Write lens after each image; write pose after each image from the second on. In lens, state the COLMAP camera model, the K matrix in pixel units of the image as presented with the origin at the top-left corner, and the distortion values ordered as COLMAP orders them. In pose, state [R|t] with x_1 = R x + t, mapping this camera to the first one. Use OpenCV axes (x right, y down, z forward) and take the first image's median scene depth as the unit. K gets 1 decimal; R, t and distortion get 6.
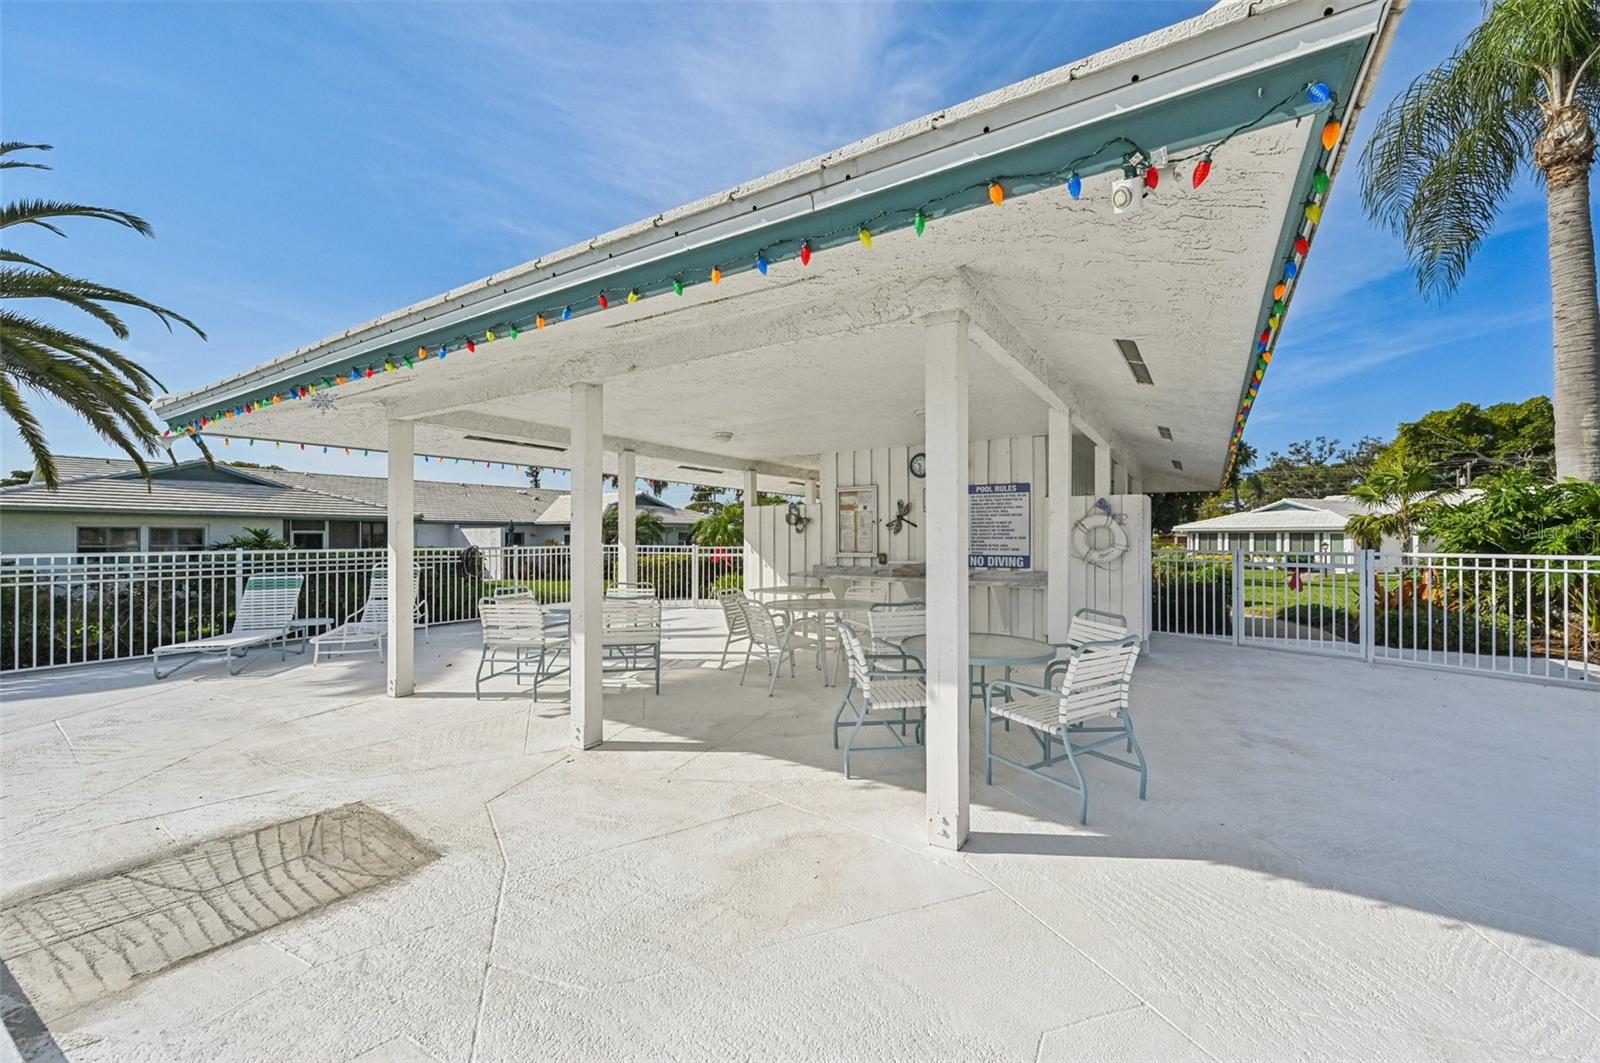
lens RADIAL K [[640.5, 0, 798.4], [0, 640.5, 540.2], [0, 0, 1]] dist [0.001204, -0.000145]
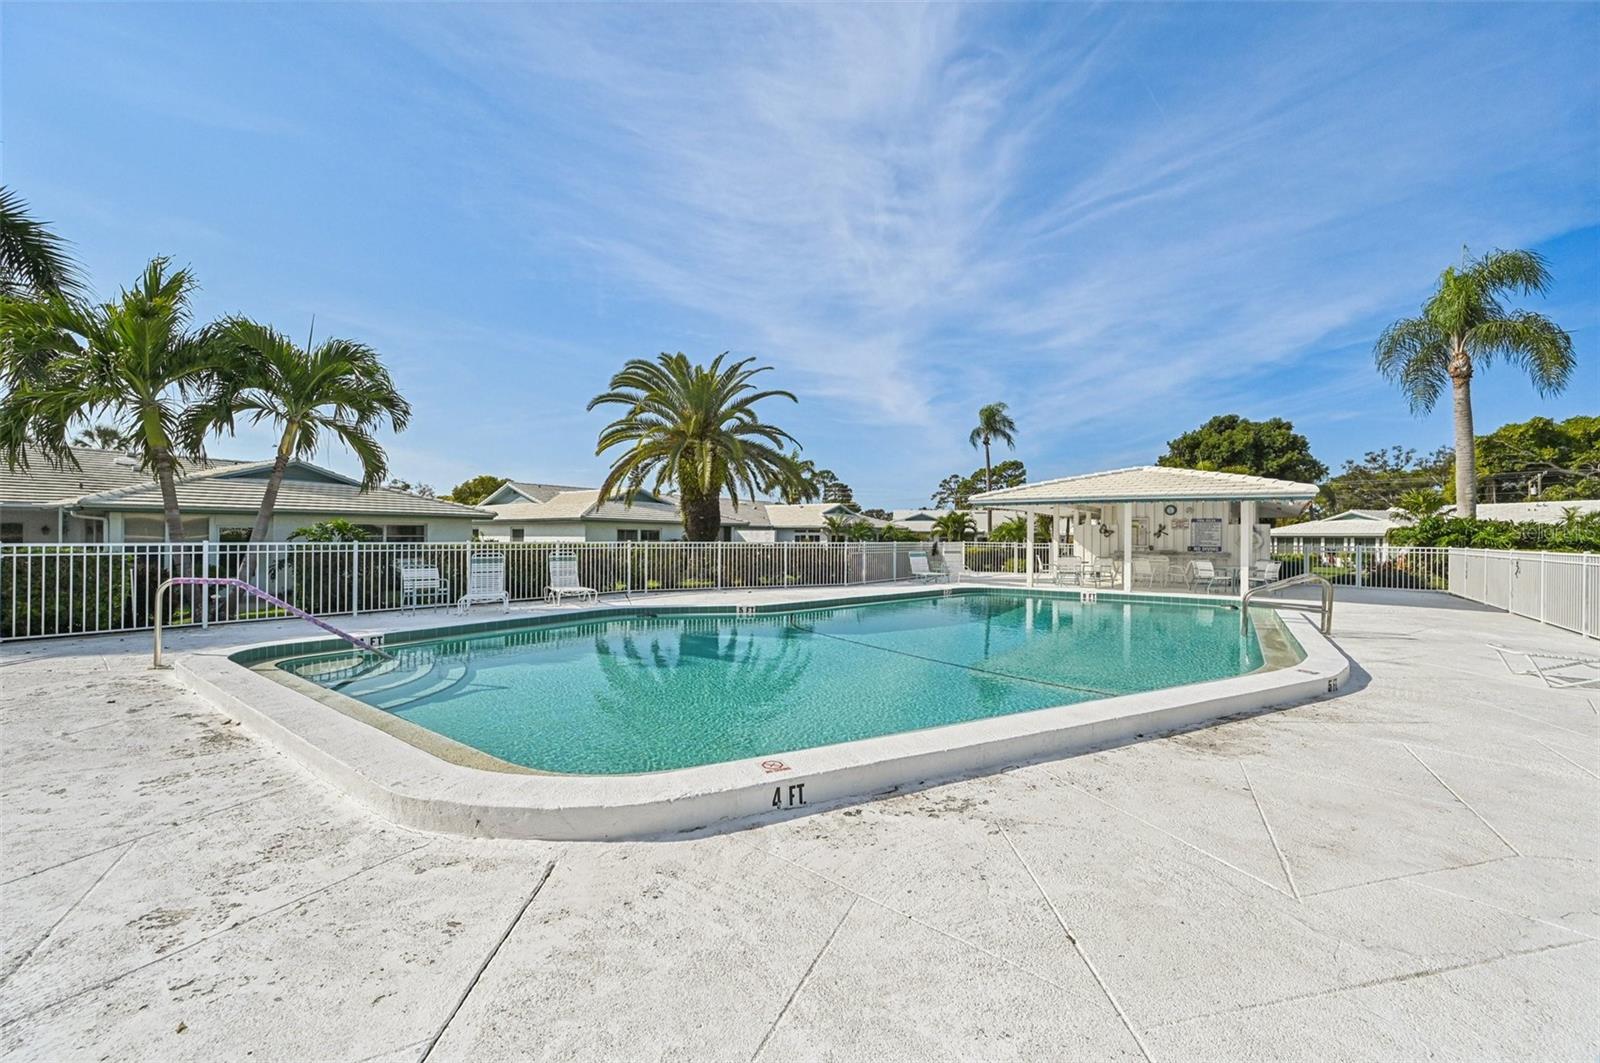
lens RADIAL K [[640.5, 0, 797.0], [0, 640.5, 523.3], [0, 0, 1]] dist [0.001204, -0.000145]
pose [[0.996899, 0.006536, -0.078424, -0.103033], [-0.008632, 0.999614, -0.026409, 0.001201], [0.078222, 0.027004, 0.996570, -0.153458]]
